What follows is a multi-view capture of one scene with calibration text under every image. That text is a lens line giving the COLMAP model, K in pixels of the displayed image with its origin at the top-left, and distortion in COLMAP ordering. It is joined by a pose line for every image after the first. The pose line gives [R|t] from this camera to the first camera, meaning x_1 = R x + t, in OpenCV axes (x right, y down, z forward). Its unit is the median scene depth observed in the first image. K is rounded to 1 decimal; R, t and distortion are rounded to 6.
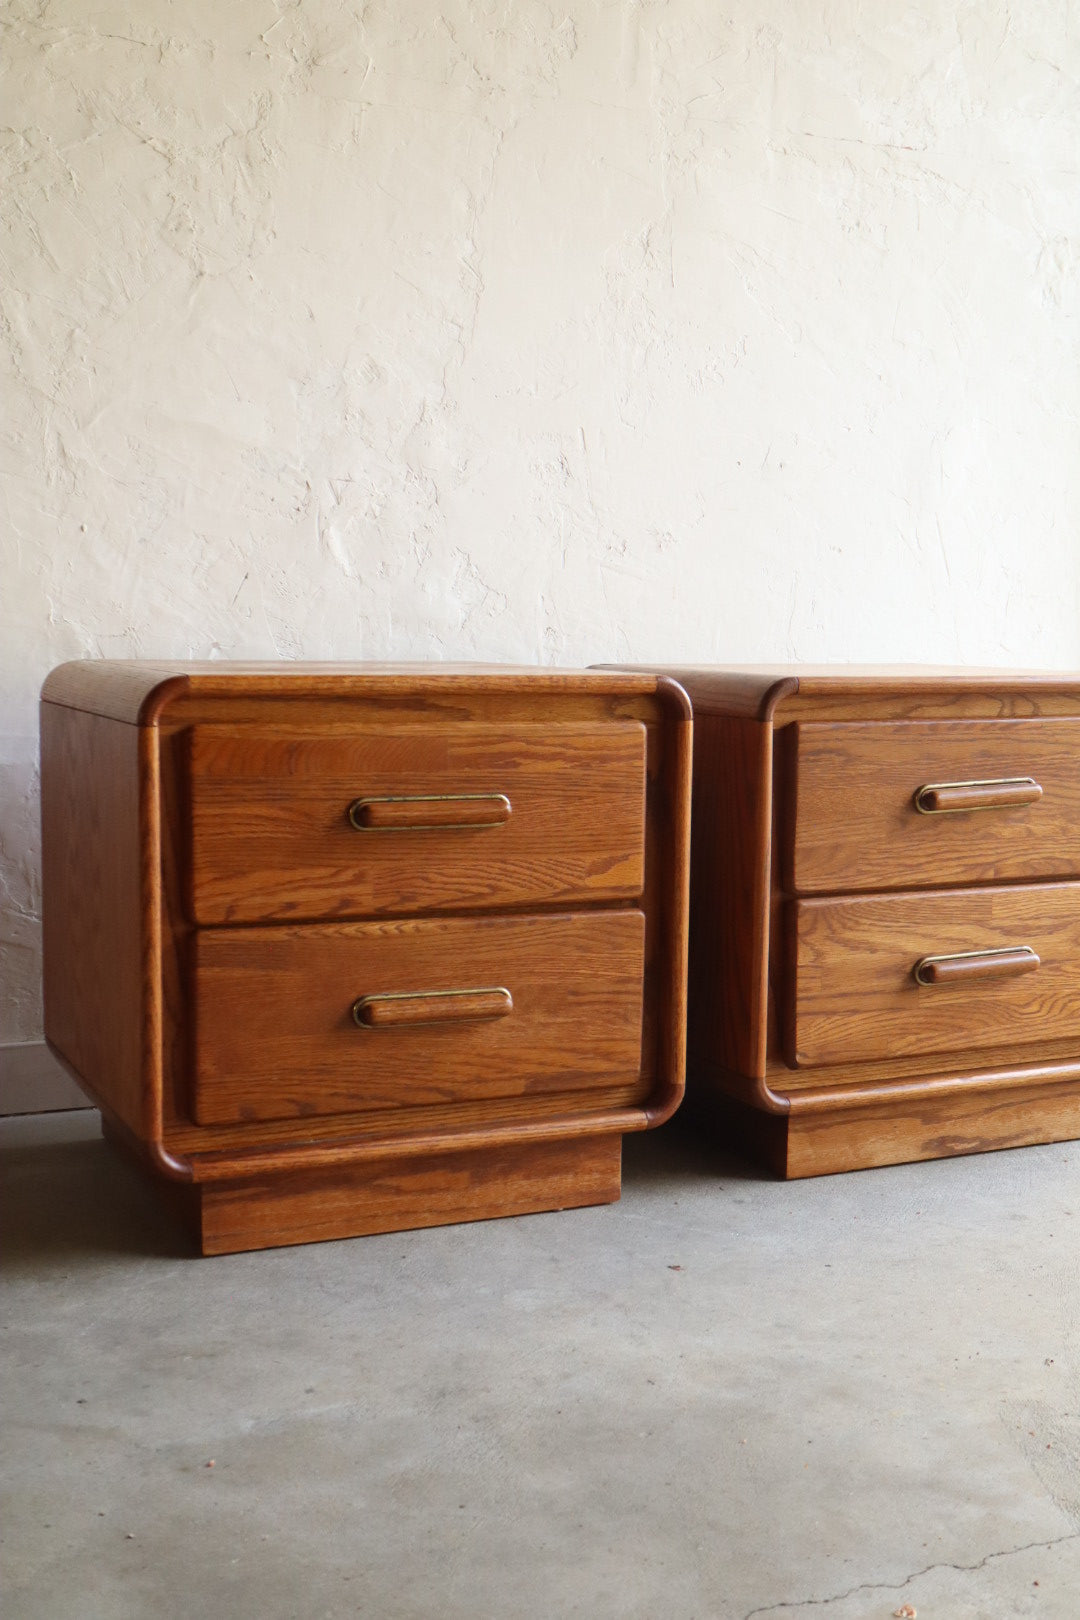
lens RADIAL K [[1881.5, 0, 542.0], [0, 1881.5, 816.1], [0, 0, 1]] dist [-0.022913, 0.000000]
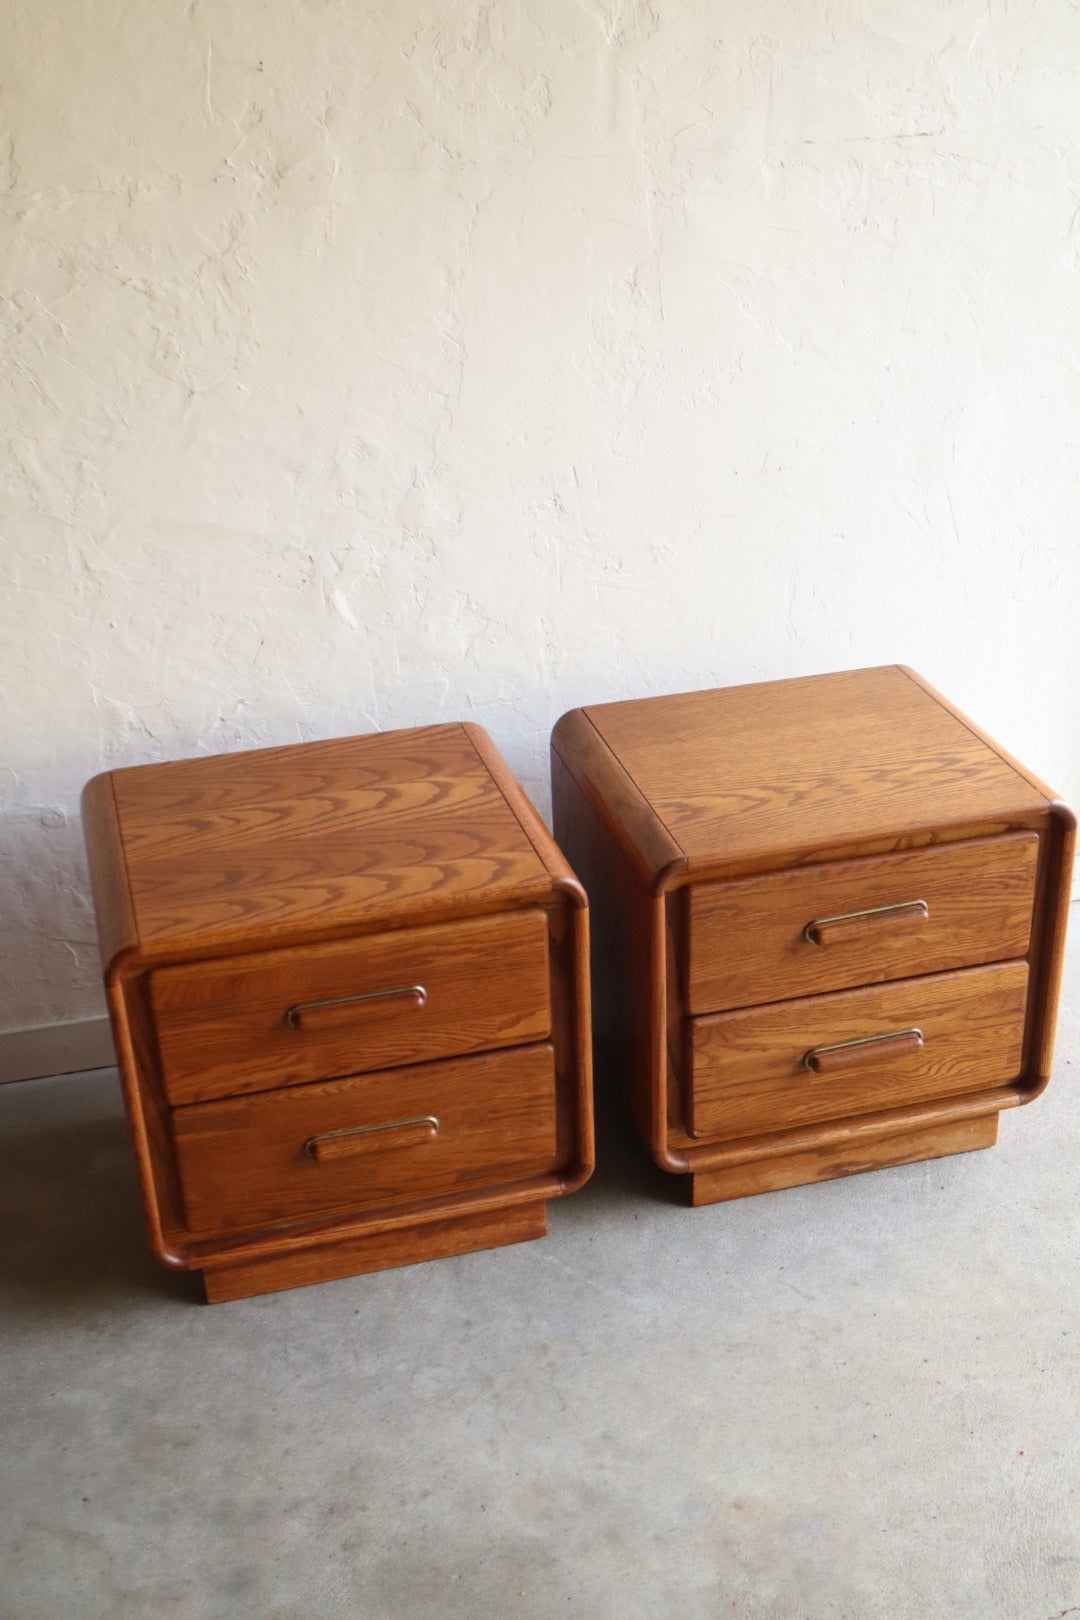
lens RADIAL K [[1881.5, 0, 537.7], [0, 1881.5, 826.9], [0, 0, 1]] dist [-0.022913, 0.000000]
pose [[0.984358, 0.039307, -0.171742, 0.230444], [0.026084, 0.931537, 0.362709, -0.485041], [0.174241, -0.361515, 0.915941, -0.053531]]
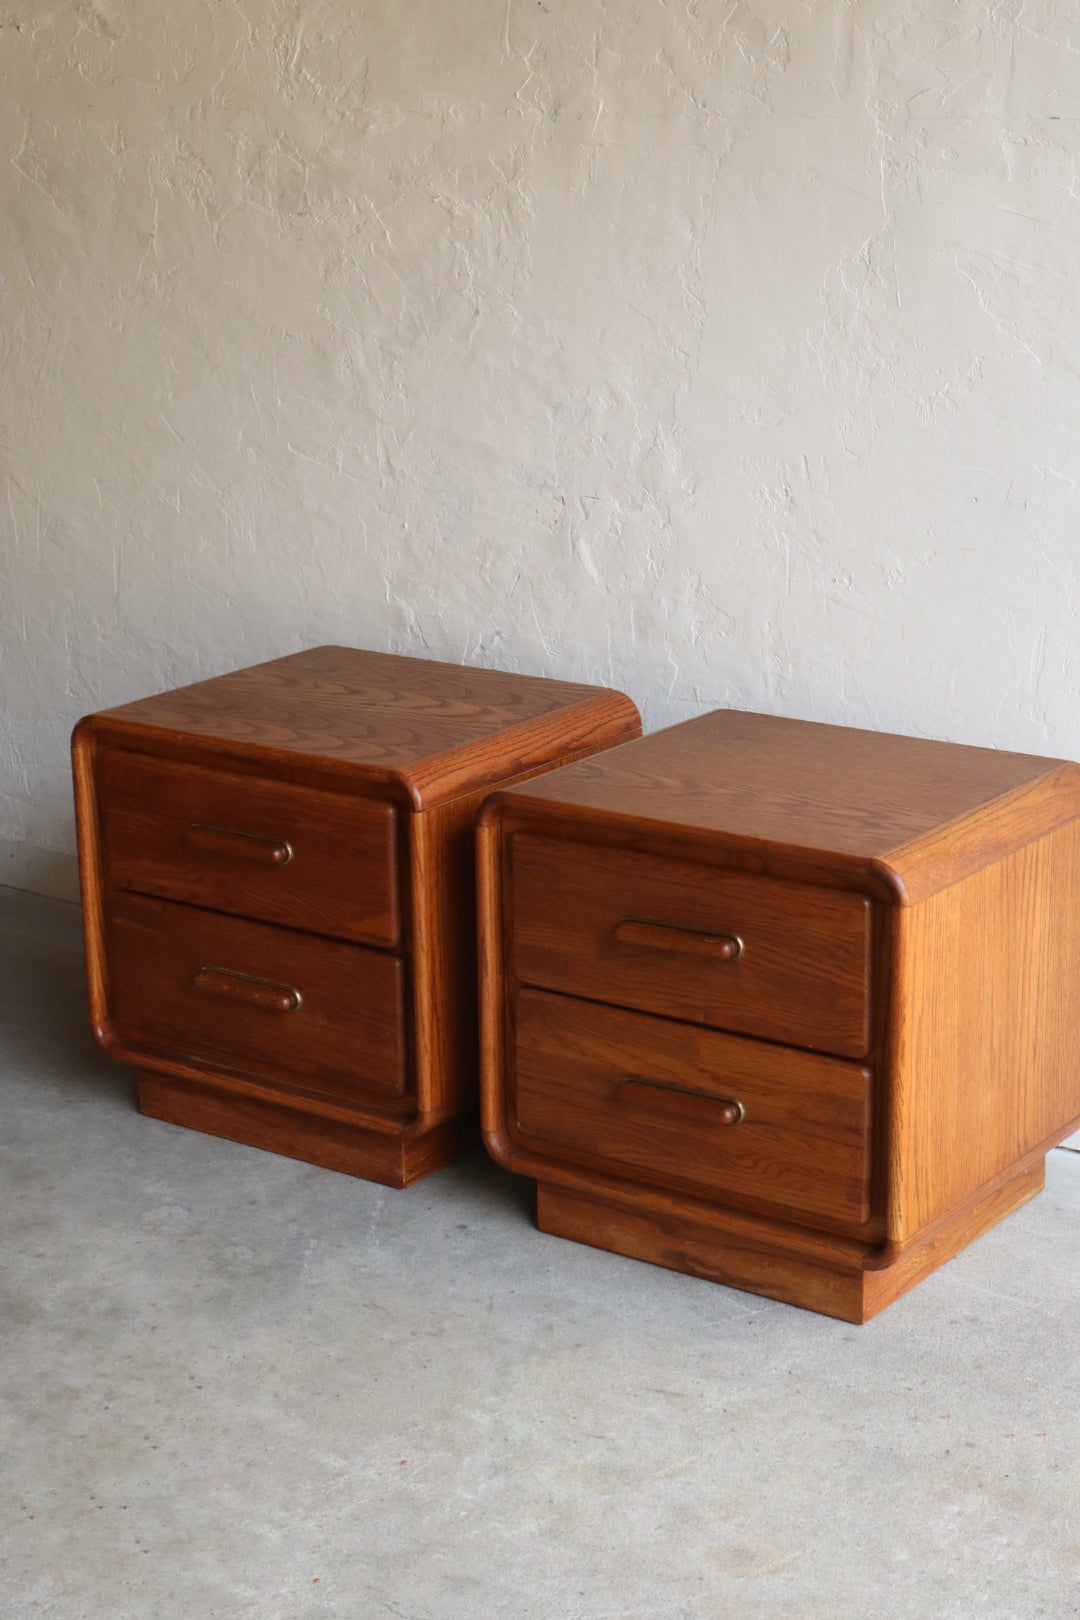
lens RADIAL K [[2732.8, 0, 525.7], [0, 2732.8, 818.6], [0, 0, 1]] dist [0.108553, 0.000000]
pose [[0.487005, 0.226382, -0.843550, 1.419496], [-0.071609, 0.972922, 0.219759, -0.390988], [0.870459, -0.046618, 0.490029, 0.218535]]
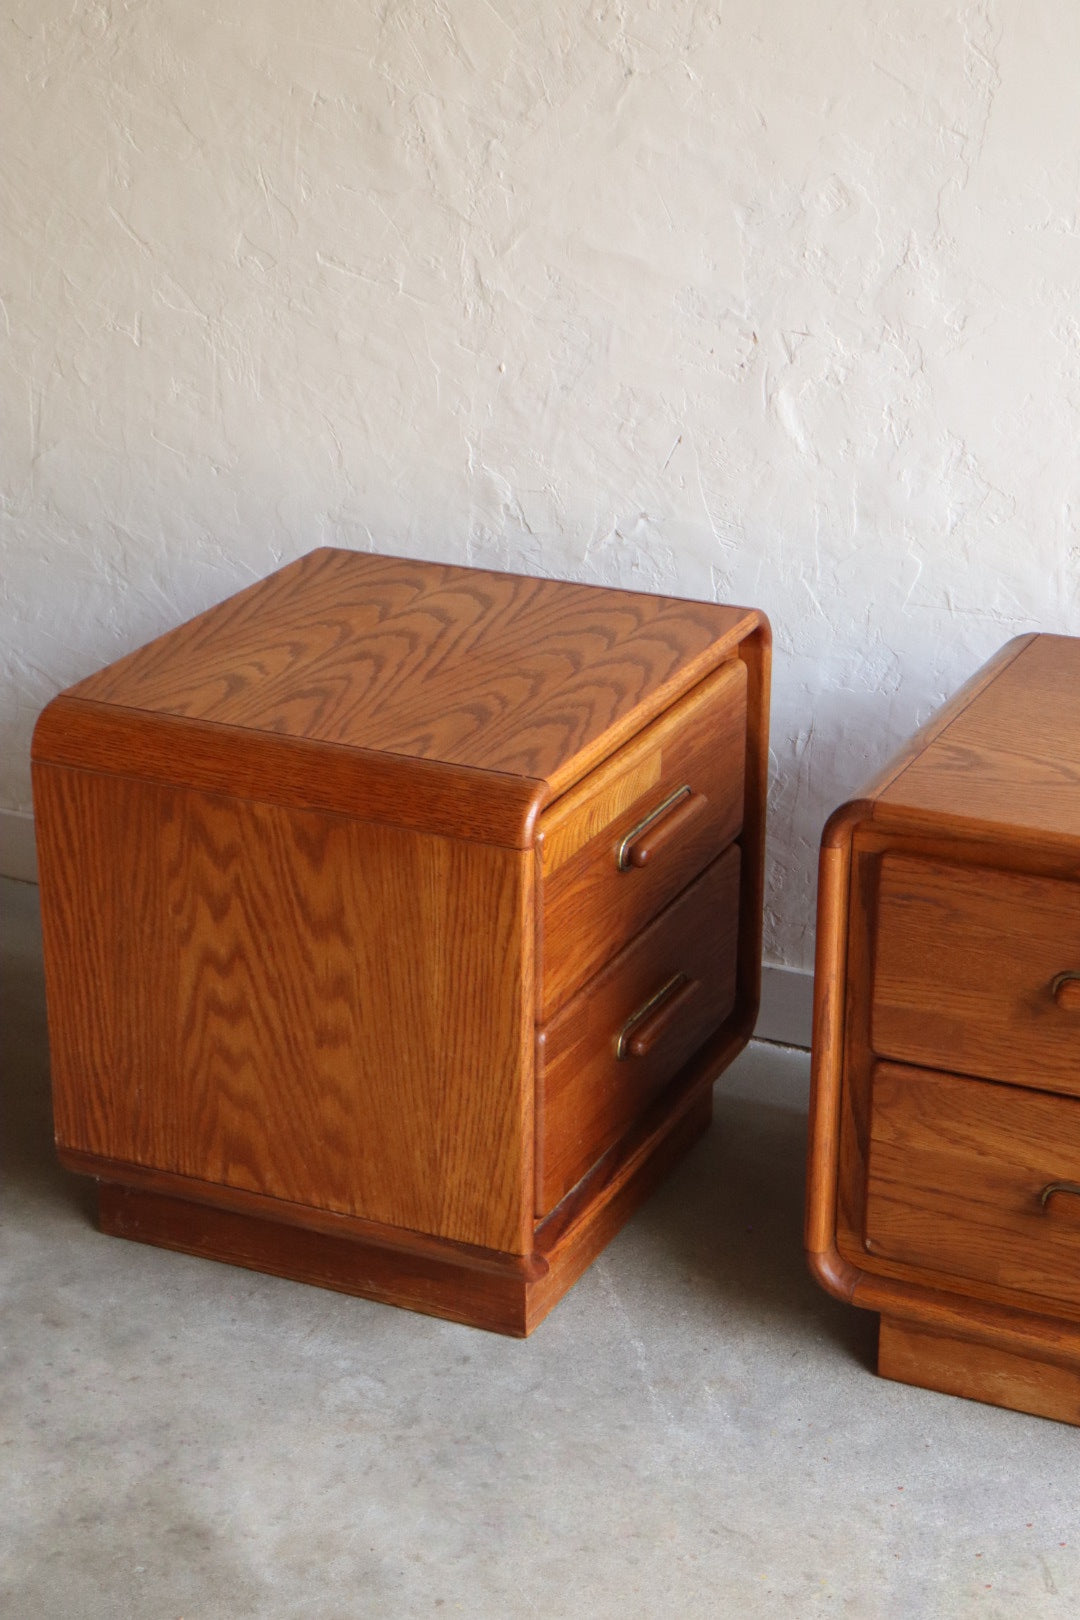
lens RADIAL K [[2998.8, 0, 549.6], [0, 2998.8, 813.9], [0, 0, 1]] dist [0.144686, 0.000000]
pose [[0.652328, 0.277495, -0.705312, 0.878875], [-0.076836, 0.949985, 0.302695, -0.412760], [0.754032, -0.143263, 0.641023, 0.100789]]
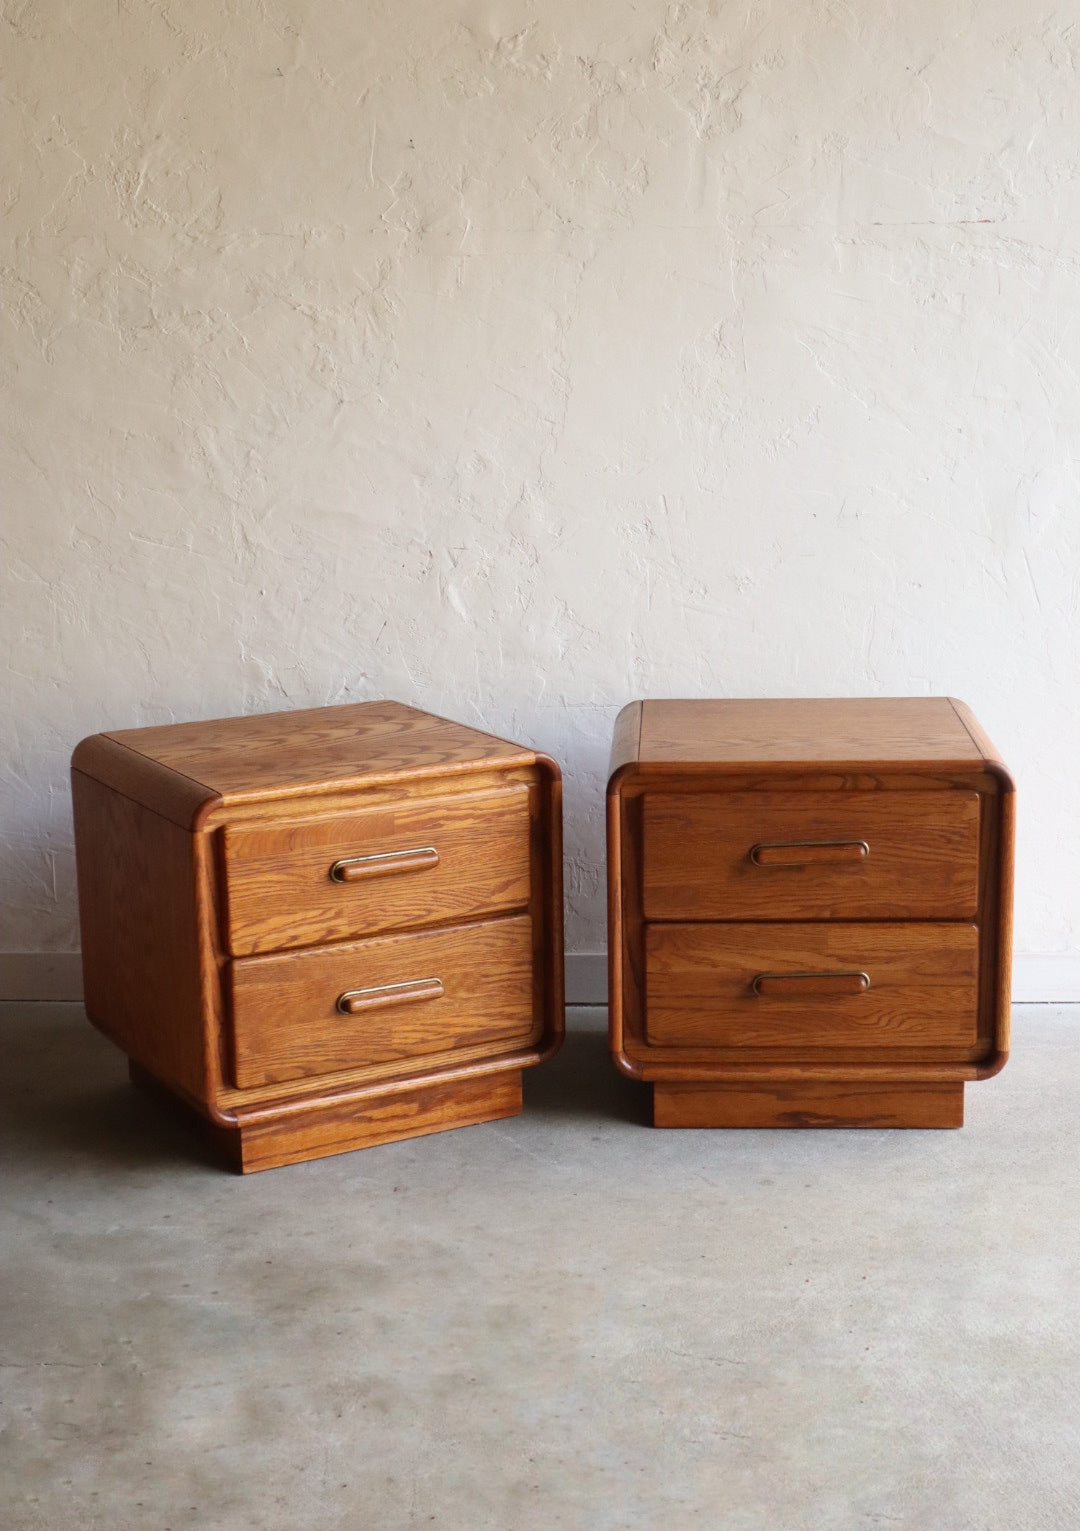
lens RADIAL K [[2346.4, 0, 519.7], [0, 2346.4, 818.2], [0, 0, 1]] dist [0.061575, 0.000000]
pose [[0.882728, 0.082749, -0.462541, 0.795291], [-0.021452, 0.990442, 0.136250, -0.247318], [0.469394, -0.110349, 0.876066, -0.478096]]
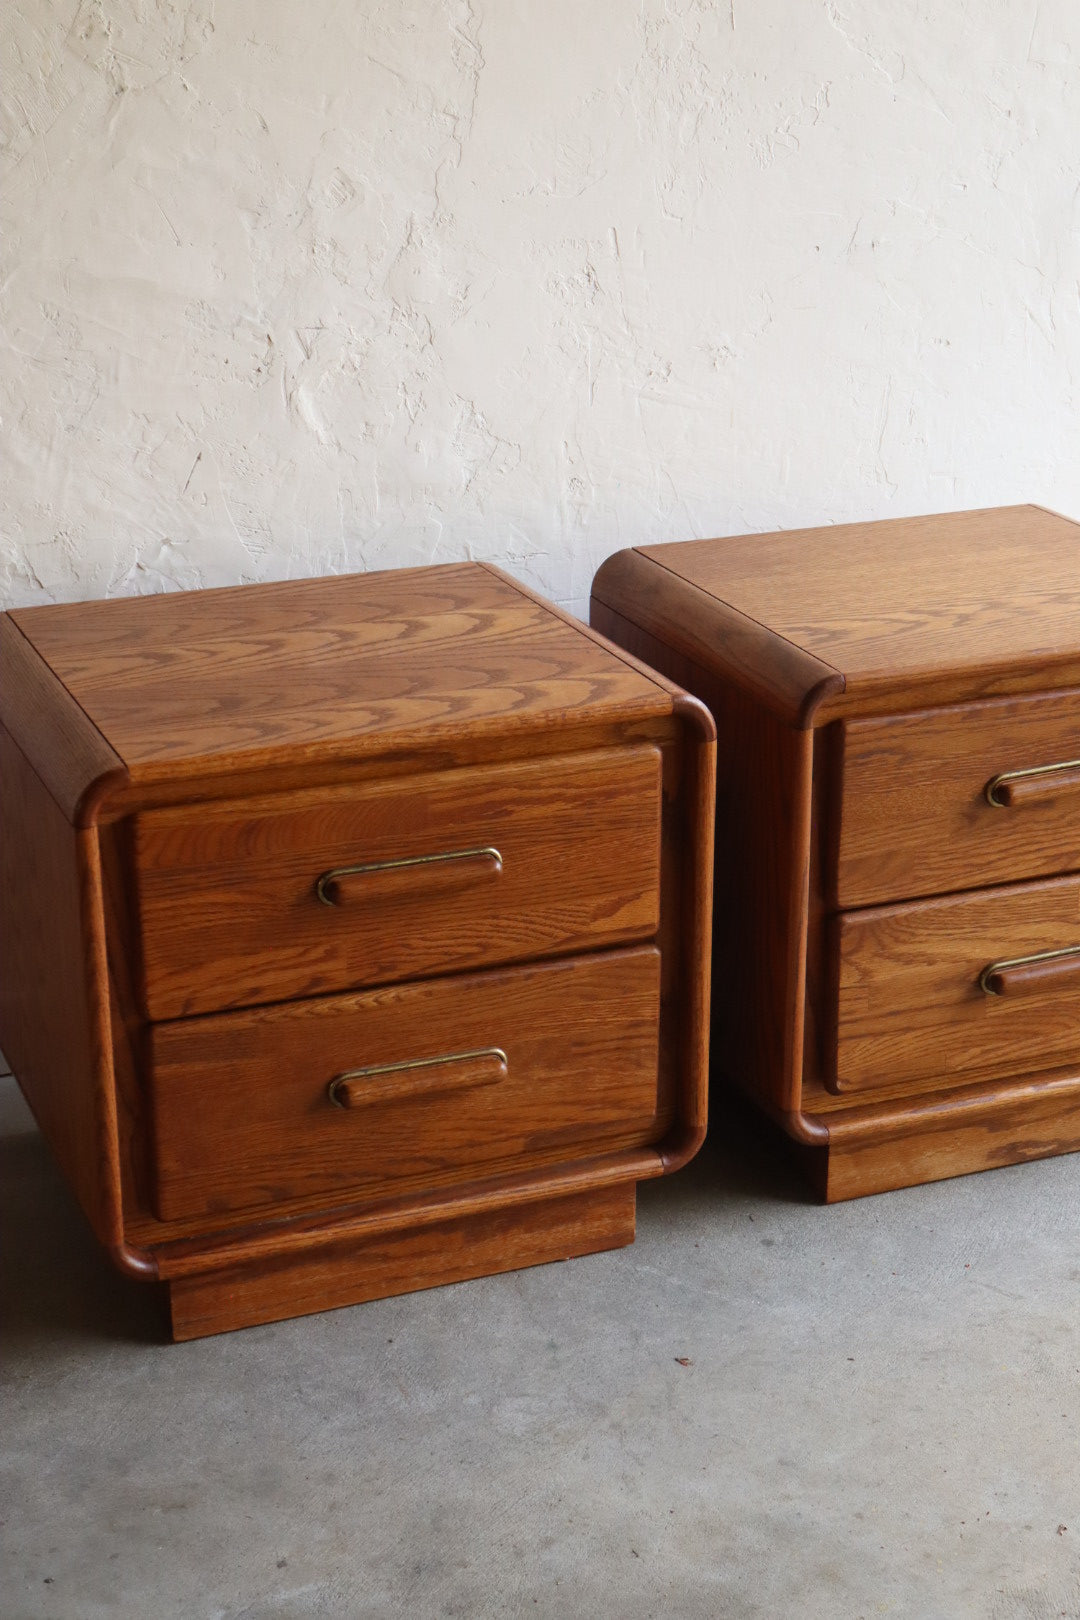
lens RADIAL K [[2580.3, 0, 539.1], [0, 2580.3, 819.2], [0, 0, 1]] dist [0.079859, 0.000000]
pose [[0.998812, 0.003836, -0.048577, 0.052766], [0.008705, 0.966813, 0.255336, -0.295357], [0.047945, -0.255456, 0.965631, -0.141538]]
